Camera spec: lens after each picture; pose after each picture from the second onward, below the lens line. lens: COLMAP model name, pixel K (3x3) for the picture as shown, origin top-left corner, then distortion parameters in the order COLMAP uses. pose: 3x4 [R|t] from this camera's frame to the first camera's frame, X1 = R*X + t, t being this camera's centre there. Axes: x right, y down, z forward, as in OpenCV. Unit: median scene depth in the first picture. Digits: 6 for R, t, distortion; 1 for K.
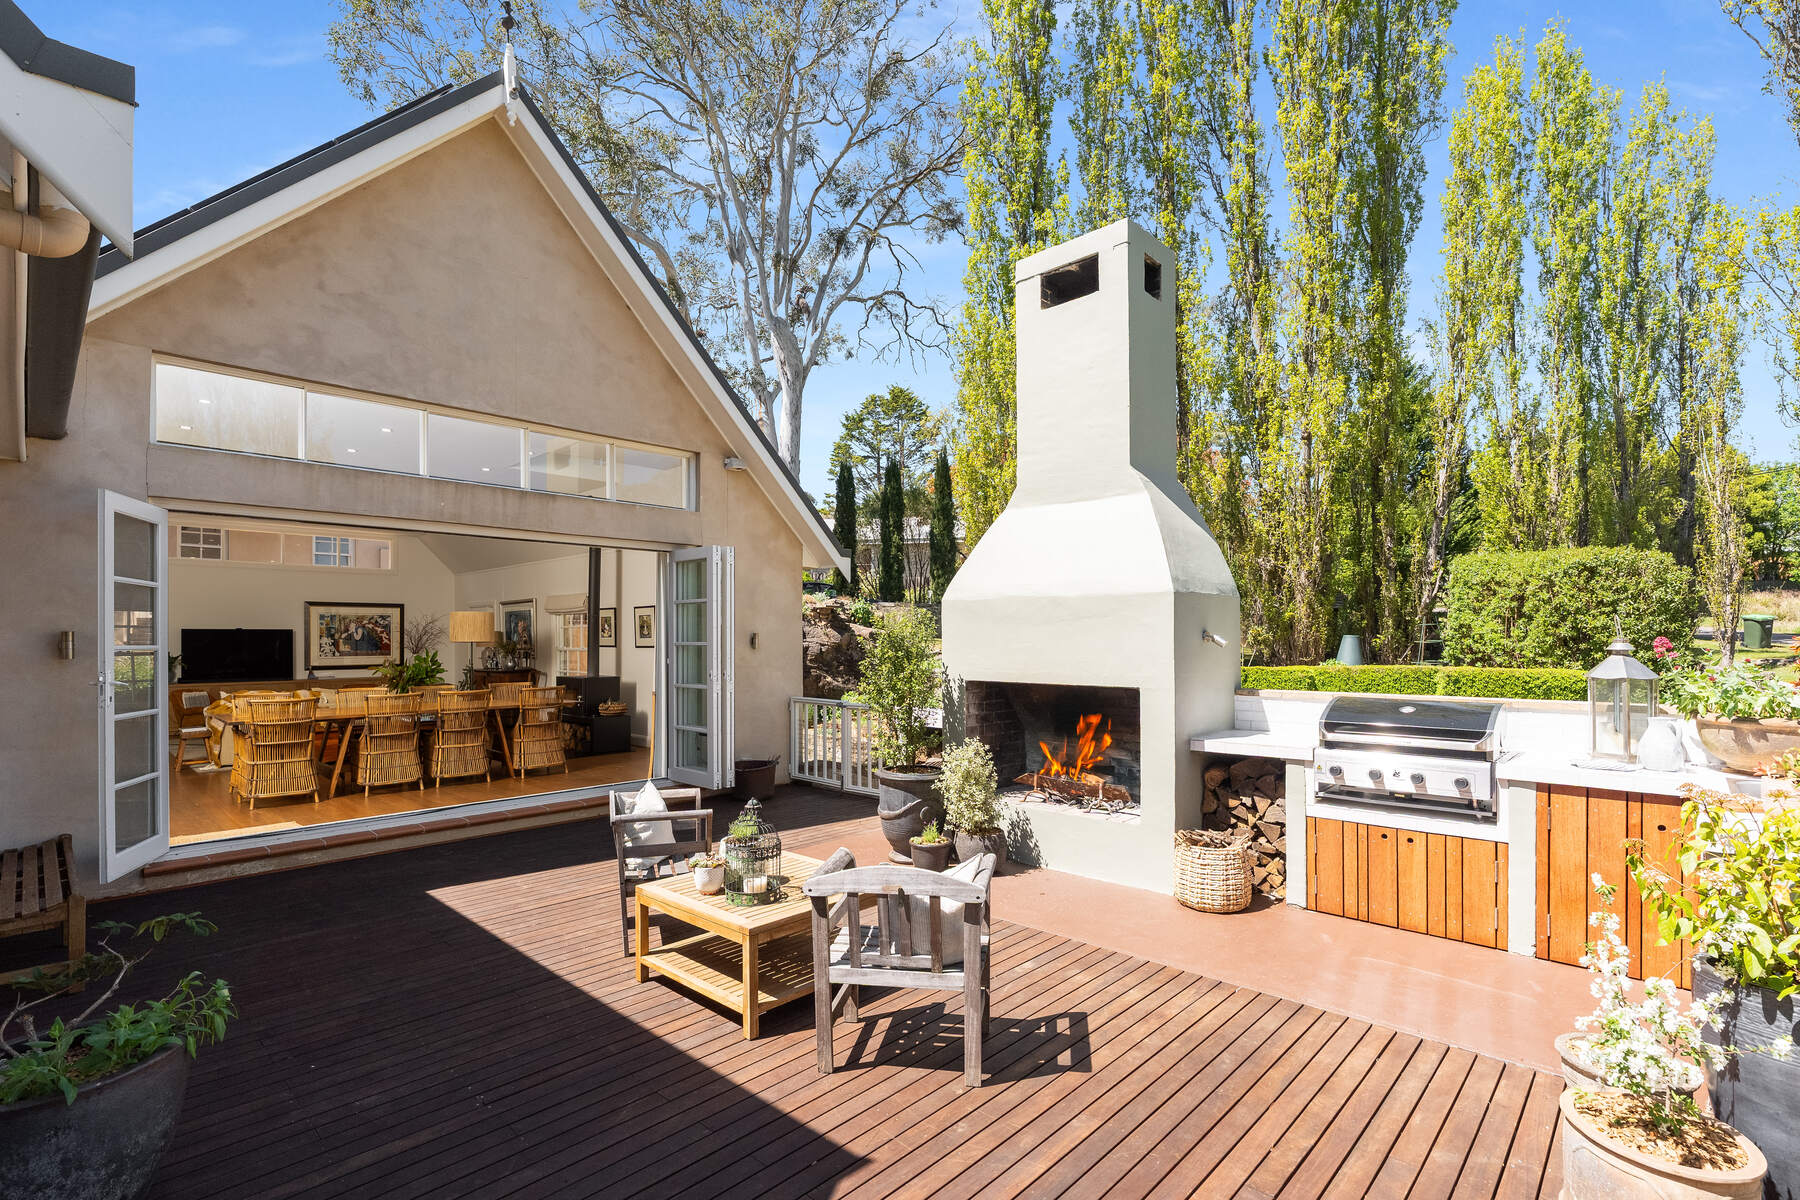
lens RADIAL K [[813.9, 0, 891.2], [0, 813.9, 639.4], [0, 0, 1]] dist [-0.008246, 0.001318]
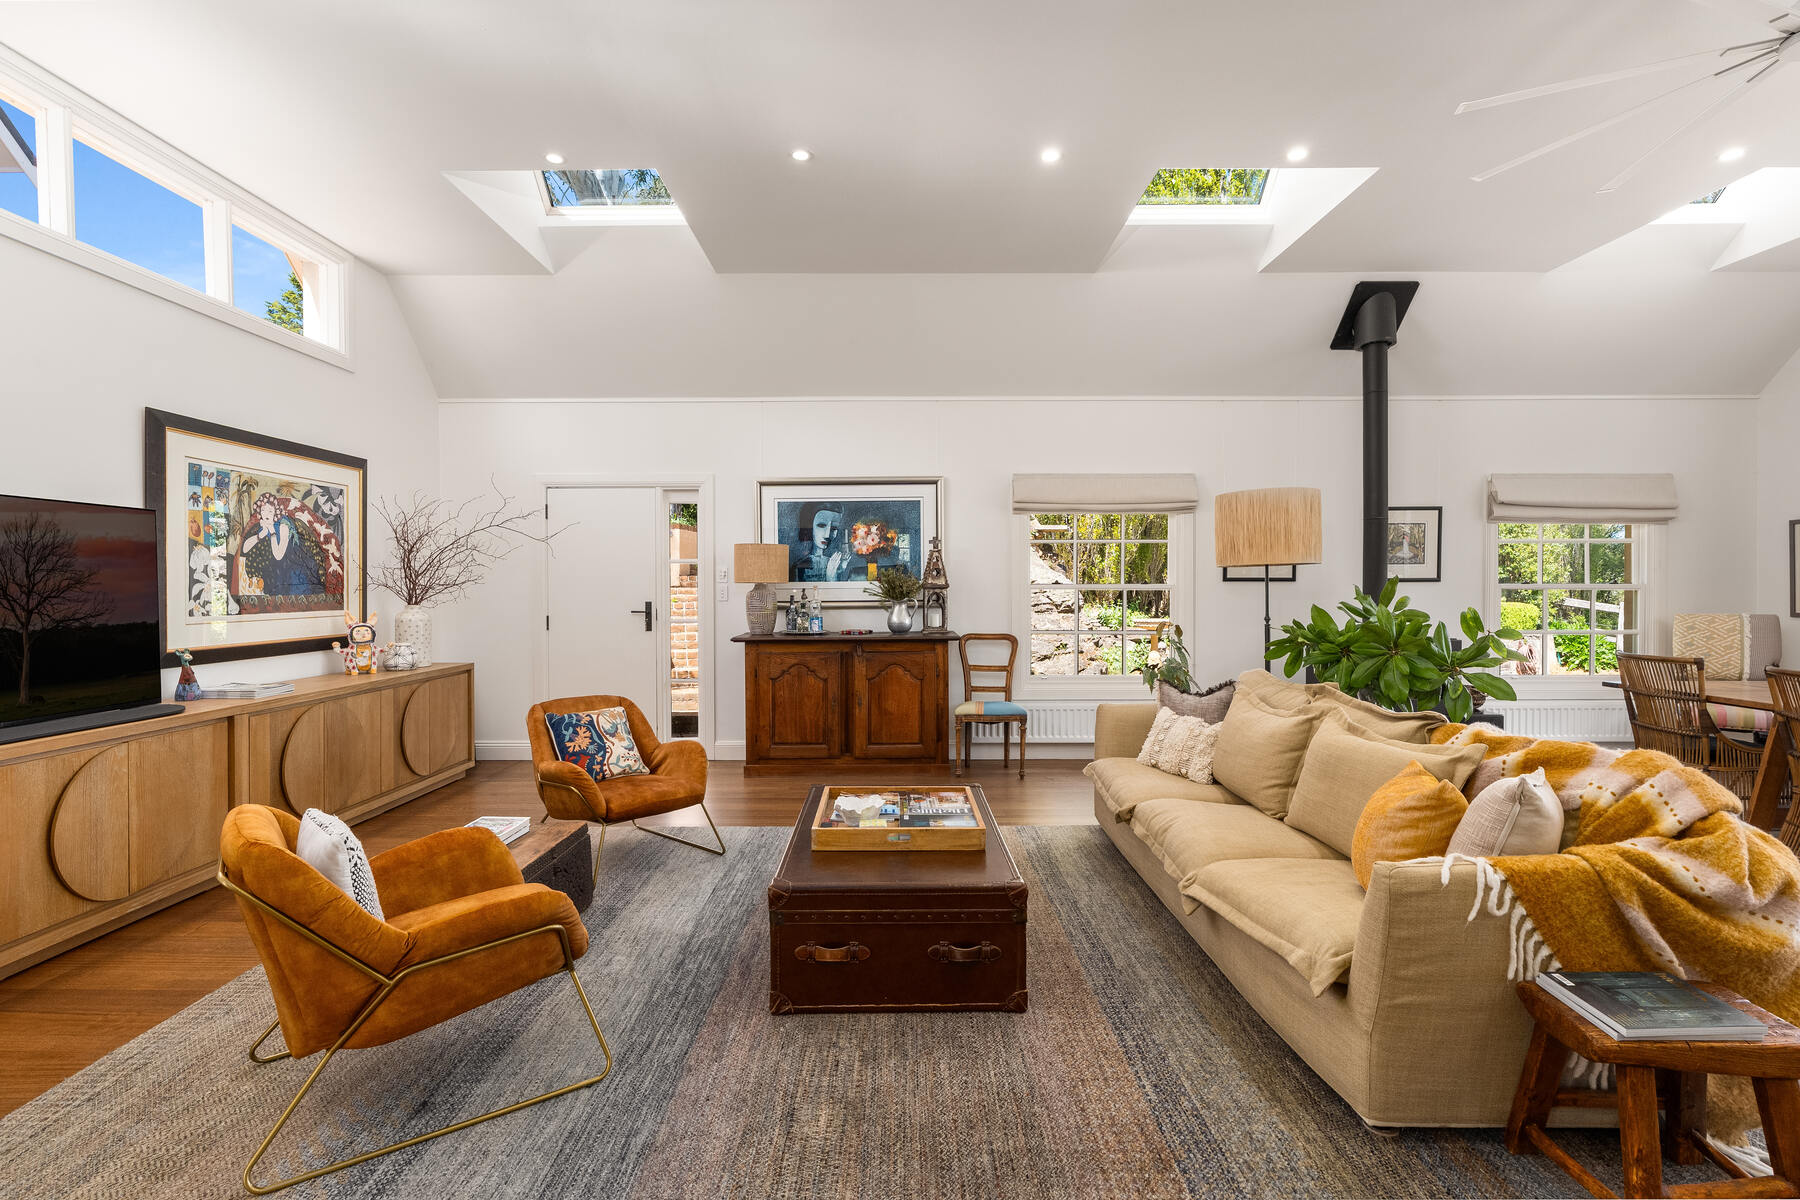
lens RADIAL K [[813.9, 0, 897.5], [0, 813.9, 596.6], [0, 0, 1]] dist [-0.008246, 0.001318]
pose [[0.732347, -0.006974, 0.680896, -0.867179], [-0.000828, 0.999938, 0.011132, 0.013461], [-0.680931, -0.008716, 0.732295, 0.768465]]
